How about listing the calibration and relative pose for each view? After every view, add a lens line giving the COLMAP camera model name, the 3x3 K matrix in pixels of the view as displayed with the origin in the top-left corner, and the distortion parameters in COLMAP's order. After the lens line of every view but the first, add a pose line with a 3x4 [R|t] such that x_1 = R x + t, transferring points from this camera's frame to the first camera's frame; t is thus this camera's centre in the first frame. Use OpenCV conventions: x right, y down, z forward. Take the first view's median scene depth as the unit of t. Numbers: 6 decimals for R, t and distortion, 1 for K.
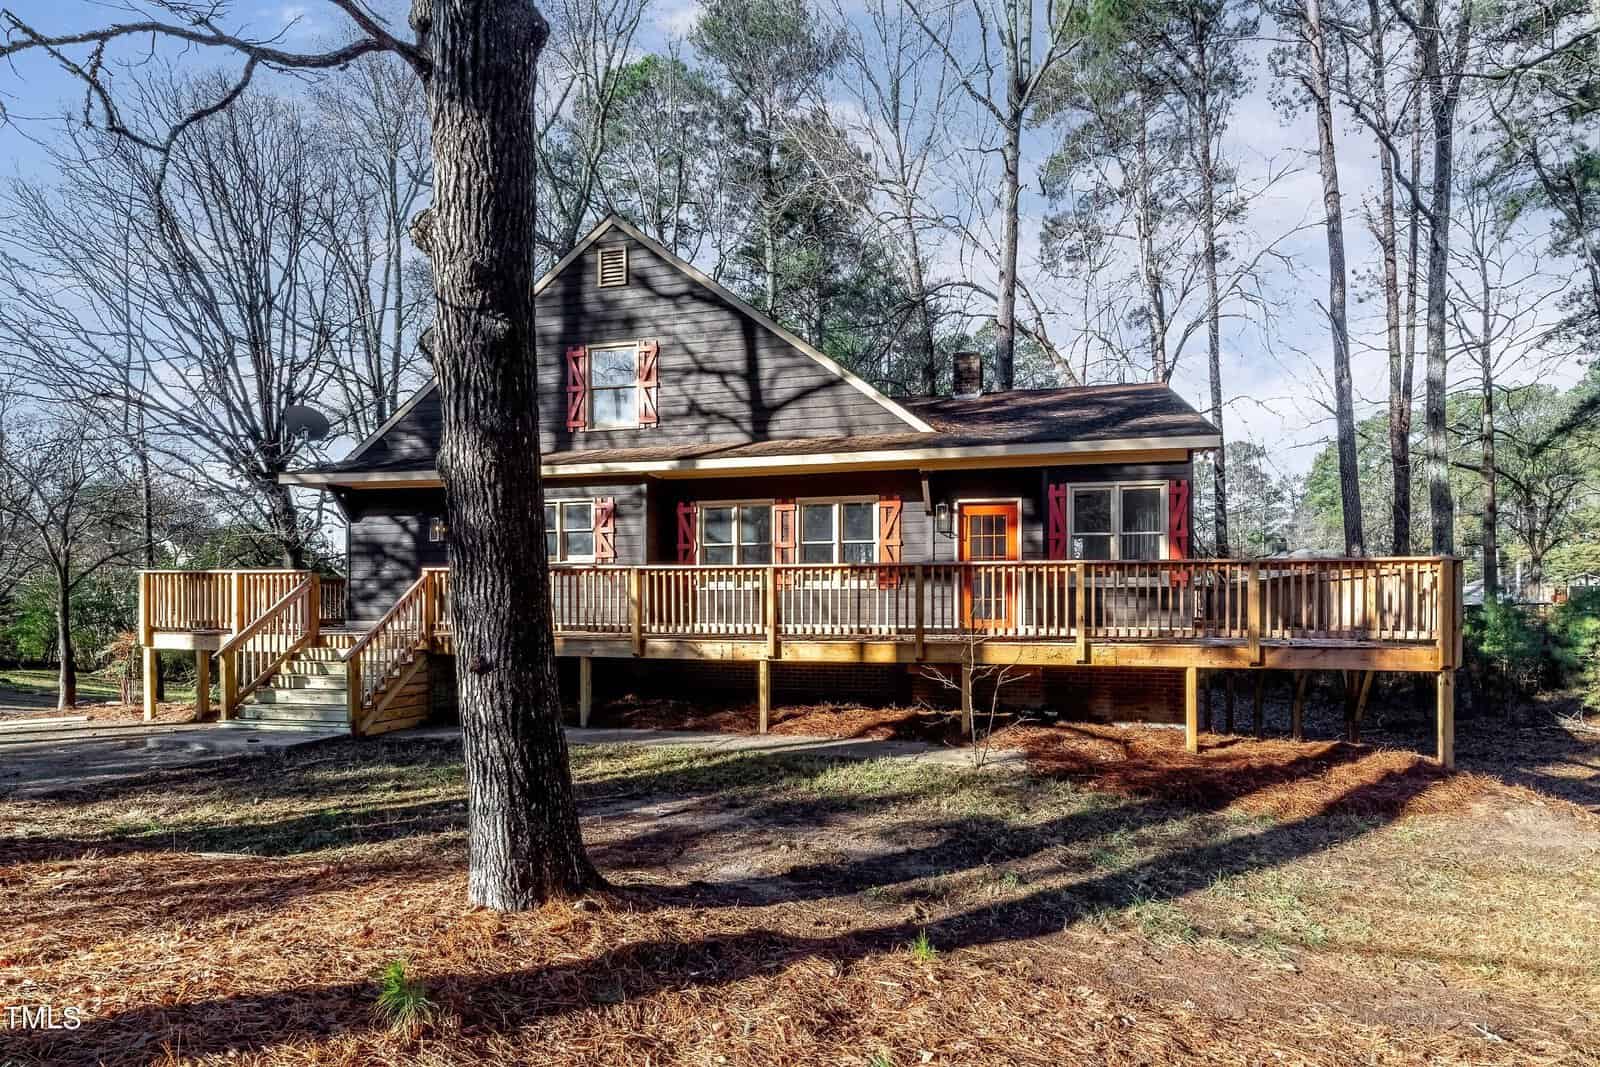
lens RADIAL K [[852.7, 0, 833.5], [0, 852.7, 601.5], [0, 0, 1]] dist [-0.002145, 0.000382]
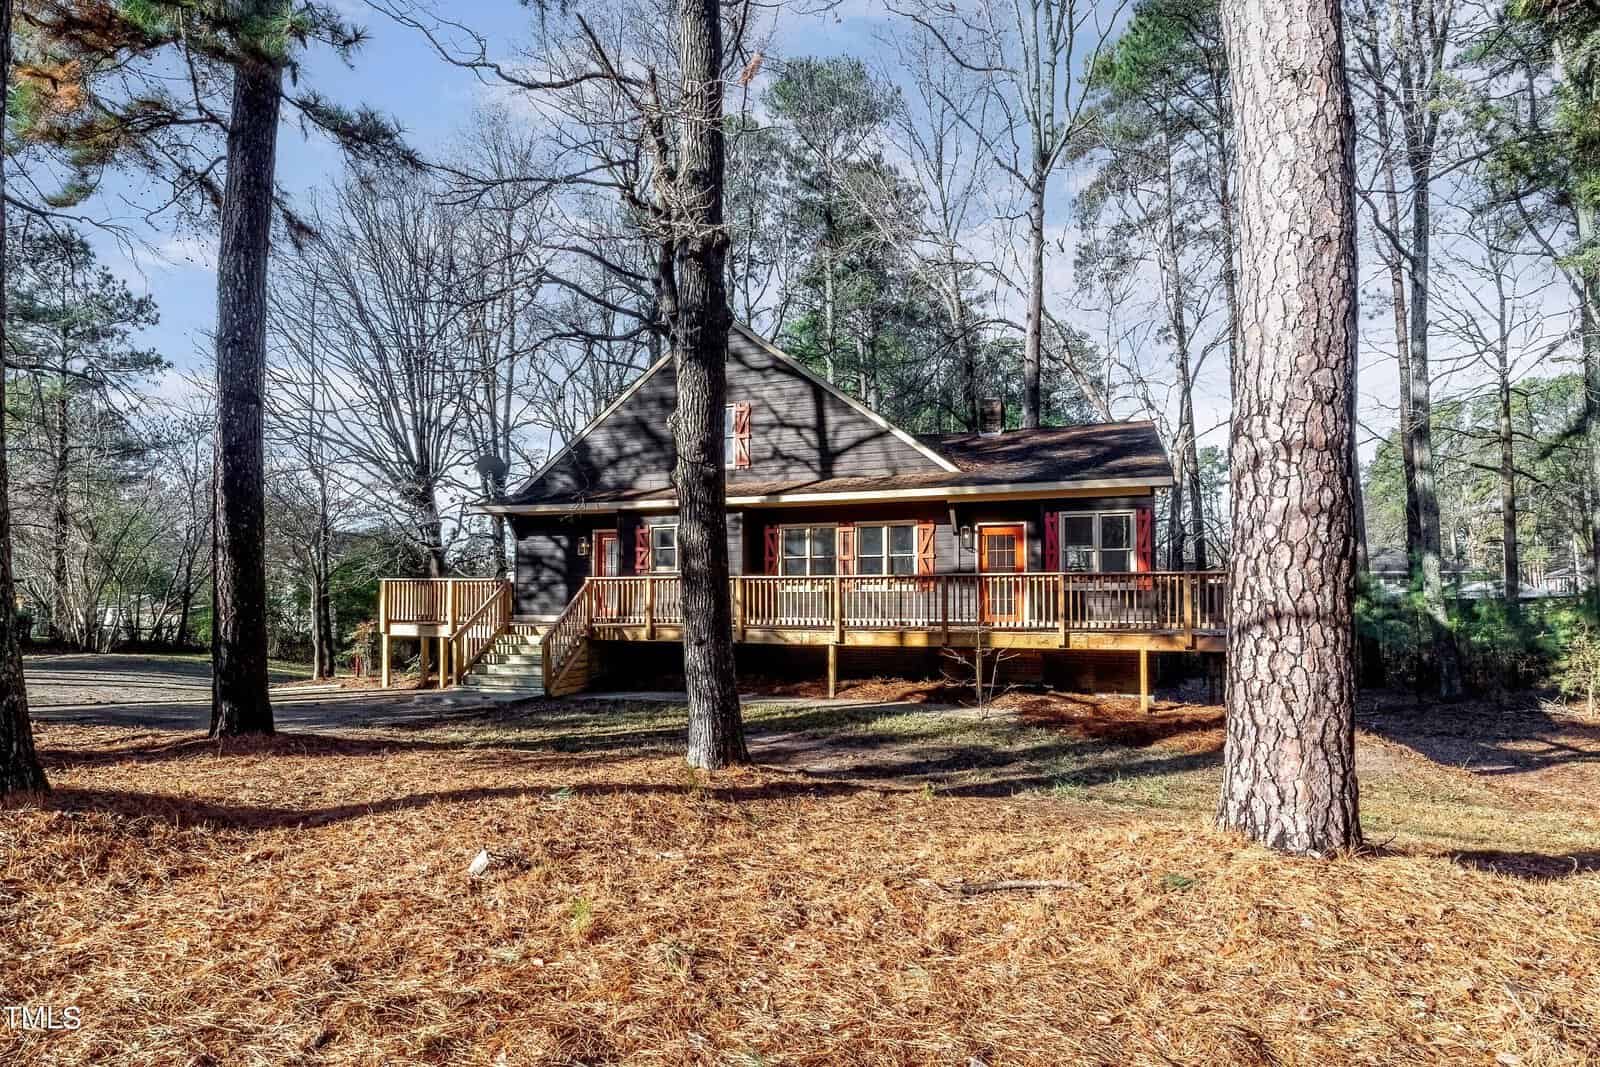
lens RADIAL K [[837.0, 0, 810.0], [0, 837.0, 576.1], [0, 0, 1]] dist [0.000066, 0.000379]
pose [[0.995673, -0.004095, -0.092839, 0.007656], [0.002386, 0.999826, -0.018514, -0.014362], [0.092898, 0.018213, 0.995509, -0.302100]]
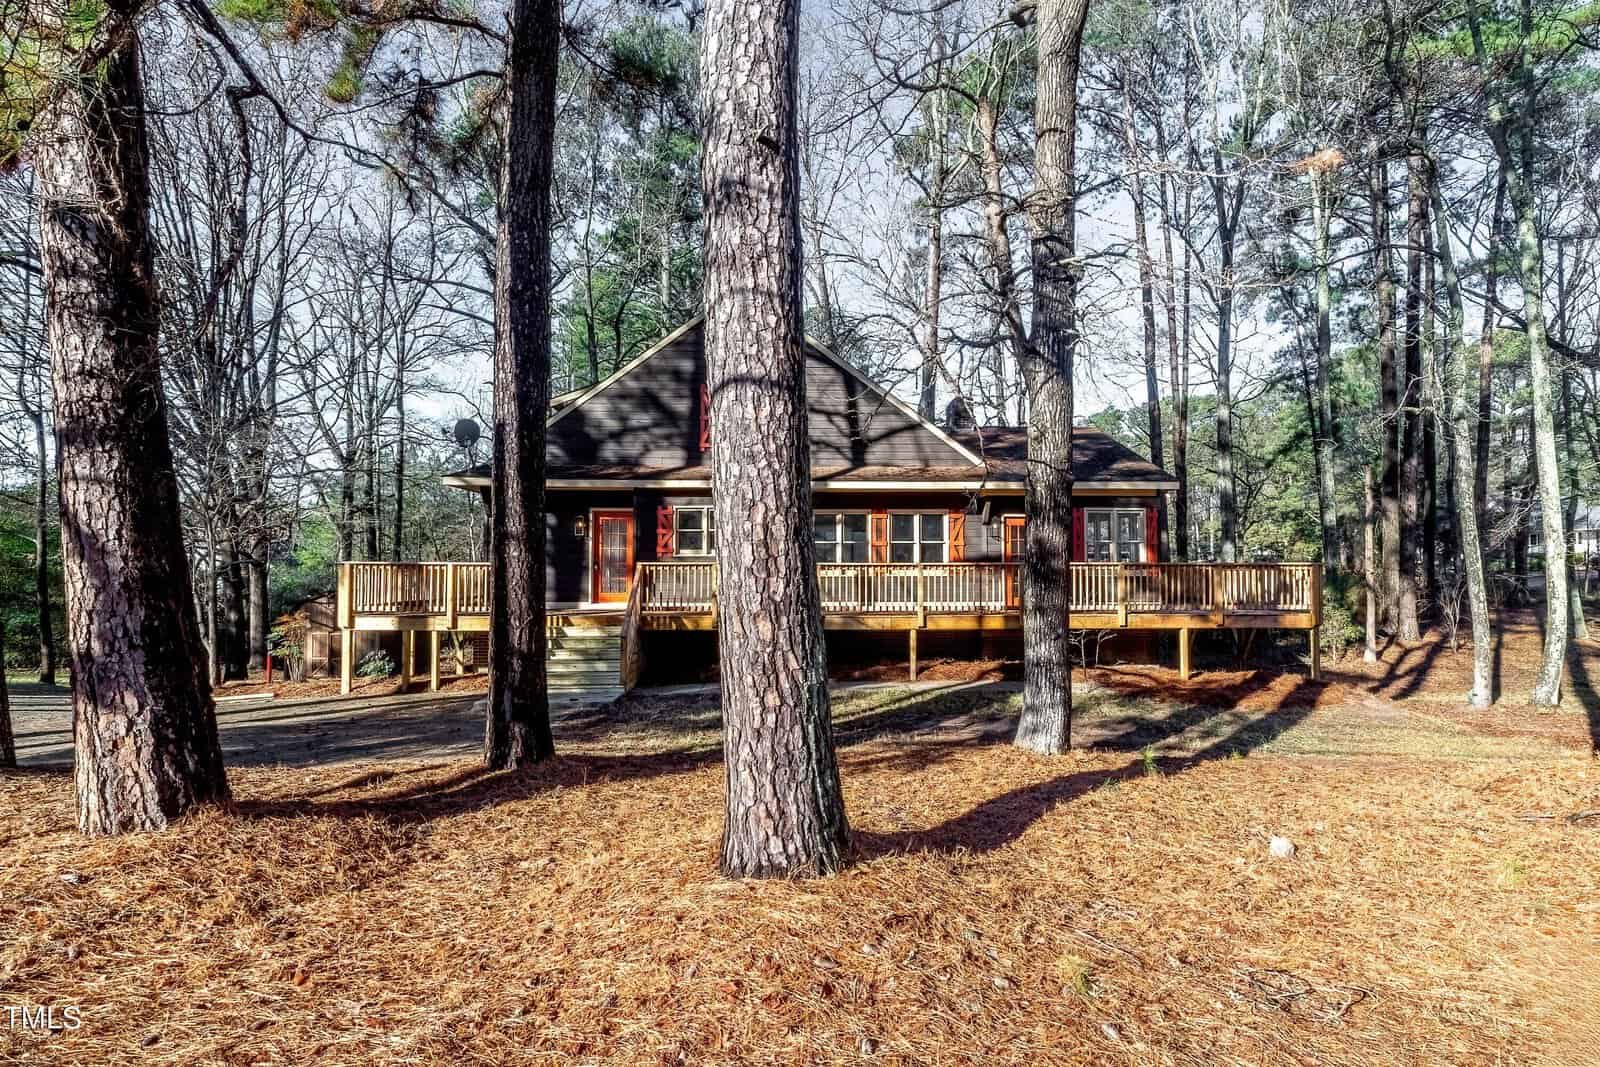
lens RADIAL K [[854.1, 0, 857.2], [0, 854.1, 538.3], [0, 0, 1]] dist [-0.001698, -0.002232]
pose [[0.955722, 0.009961, 0.294103, -0.510392], [-0.000655, 0.999497, -0.031722, -0.032907], [-0.294271, 0.030125, 0.955247, -0.301169]]
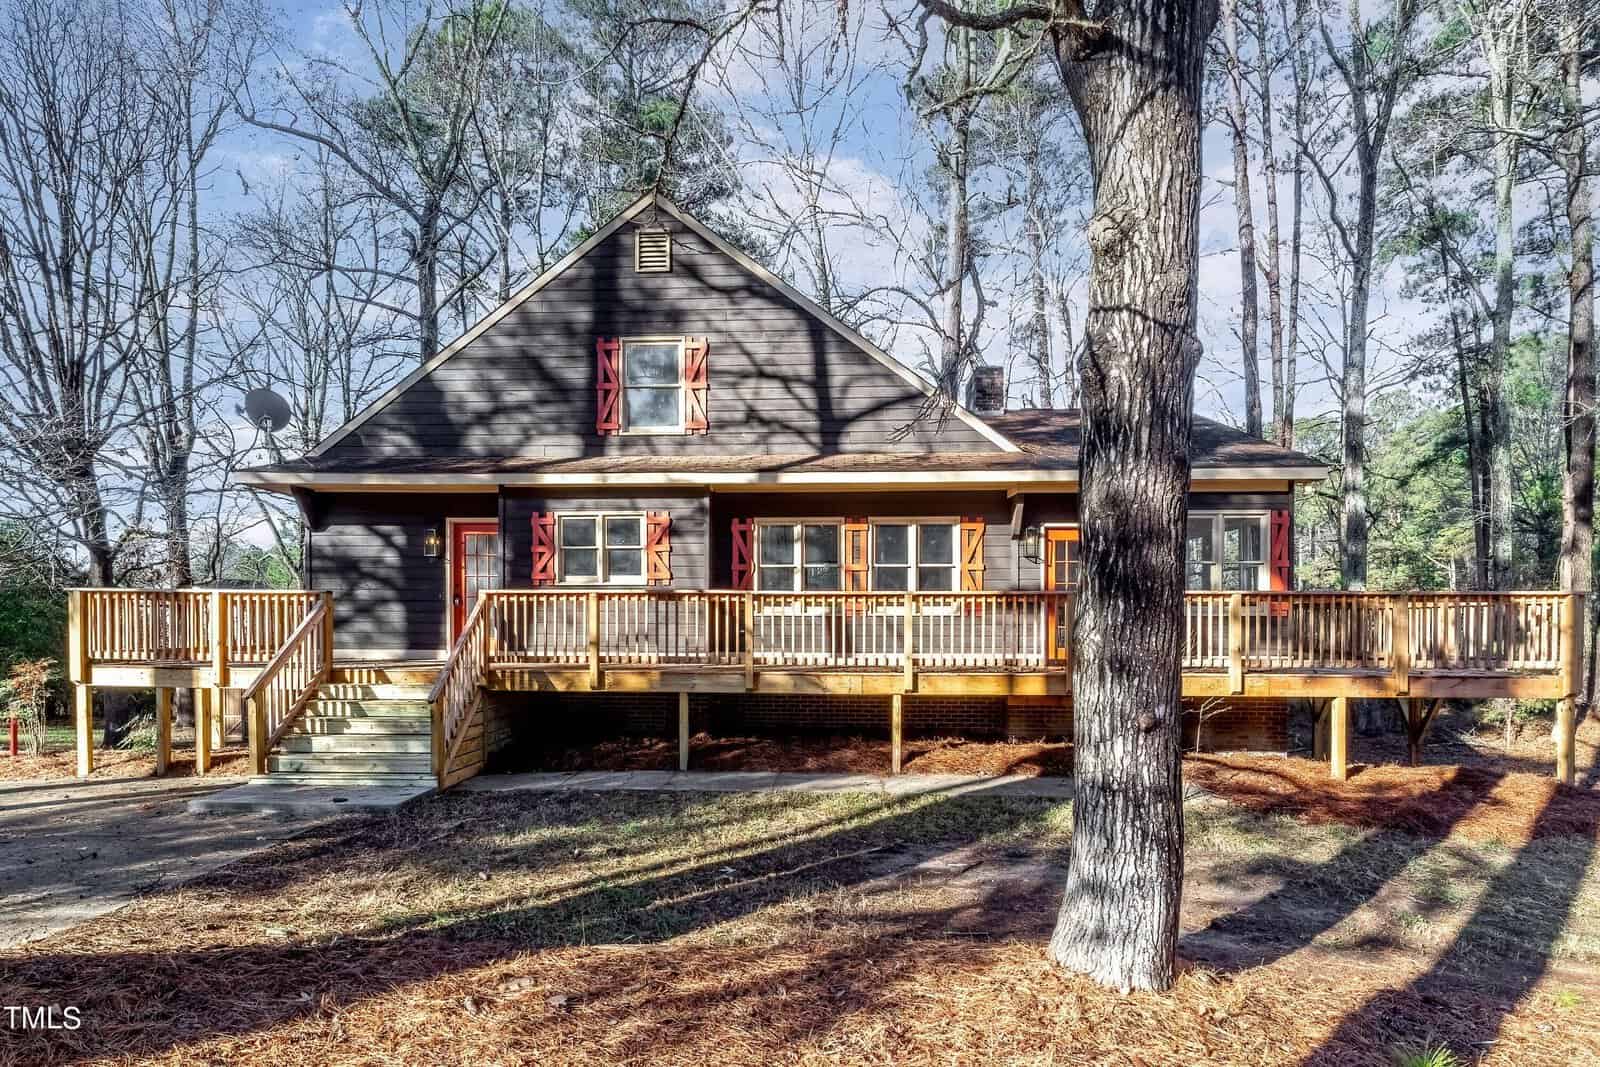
lens RADIAL K [[909.0, 0, 785.6], [0, 909.0, 625.1], [0, 0, 1]] dist [0.000809, 0.000575]
pose [[0.983025, 0.002061, 0.183462, -0.326812], [-0.003488, 0.999966, 0.007455, -0.011208], [-0.183440, -0.007969, 0.982999, 0.043217]]
